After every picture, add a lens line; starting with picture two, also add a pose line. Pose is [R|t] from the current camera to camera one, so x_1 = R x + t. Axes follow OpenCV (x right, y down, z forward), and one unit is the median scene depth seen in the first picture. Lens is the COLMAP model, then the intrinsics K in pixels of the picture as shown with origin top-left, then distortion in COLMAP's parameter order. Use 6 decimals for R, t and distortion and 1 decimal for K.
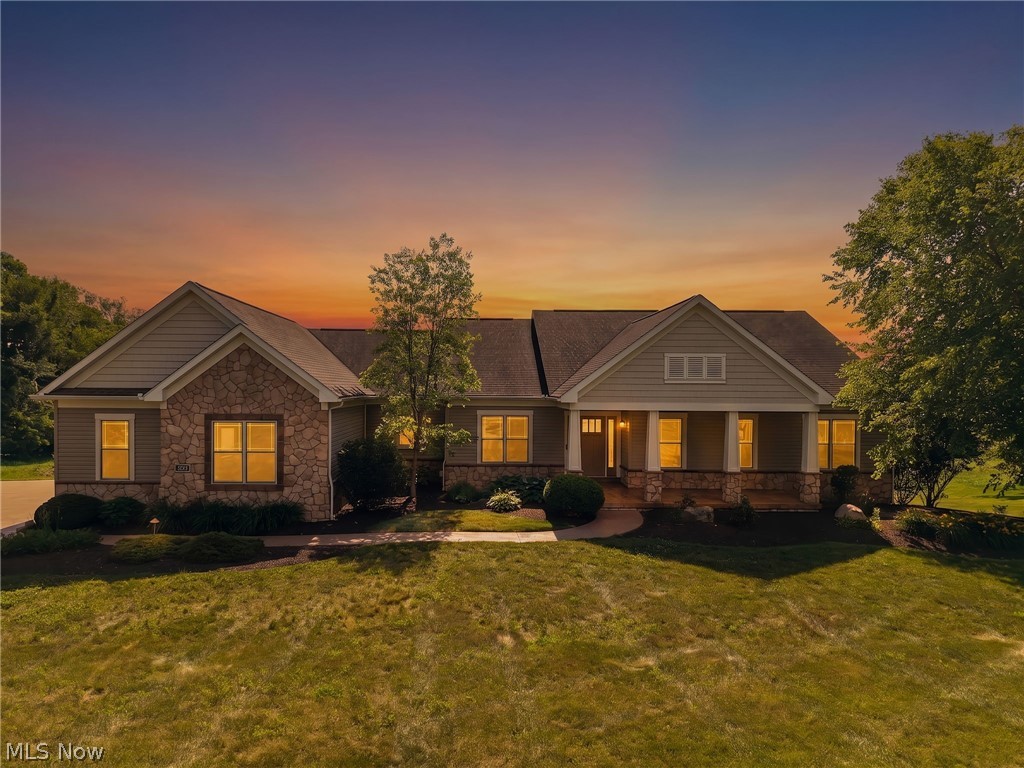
lens RADIAL K [[772.8, 0, 505.9], [0, 772.8, 387.2], [0, 0, 1]] dist [0.009284, 0.009336]
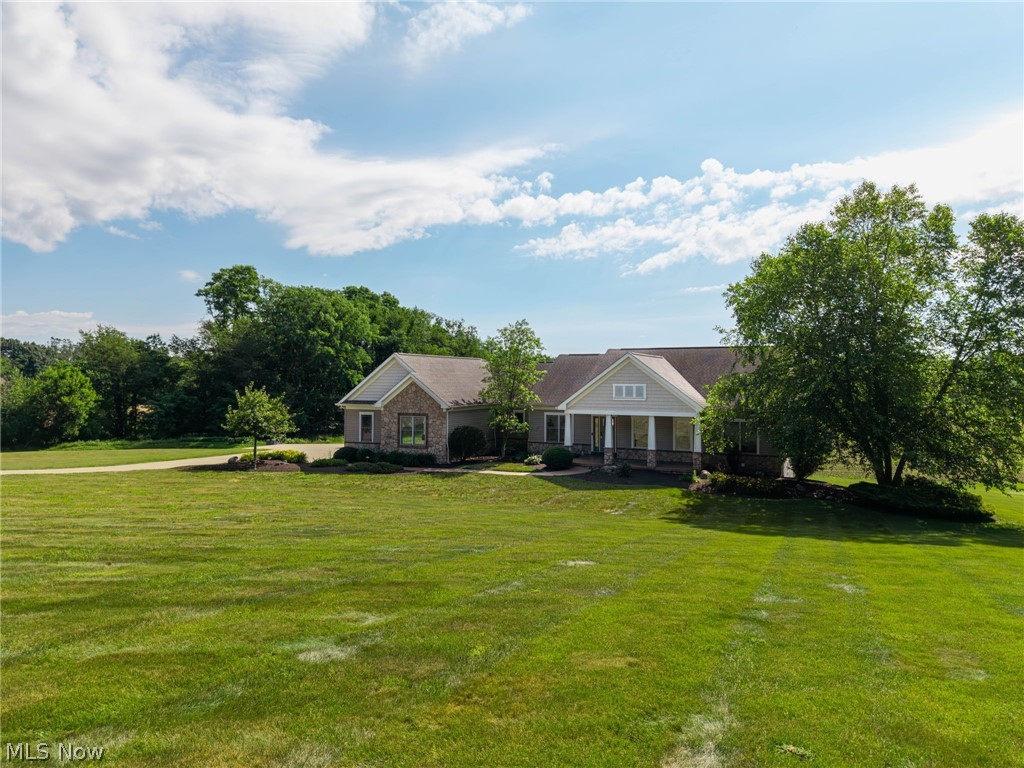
lens RADIAL K [[772.8, 0, 512.4], [0, 772.8, 380.8], [0, 0, 1]] dist [0.009284, 0.009336]
pose [[0.900663, -0.001913, -0.434515, 0.940103], [0.003332, 0.999991, 0.002502, -0.066953], [0.434506, -0.003701, 0.900661, -0.924873]]
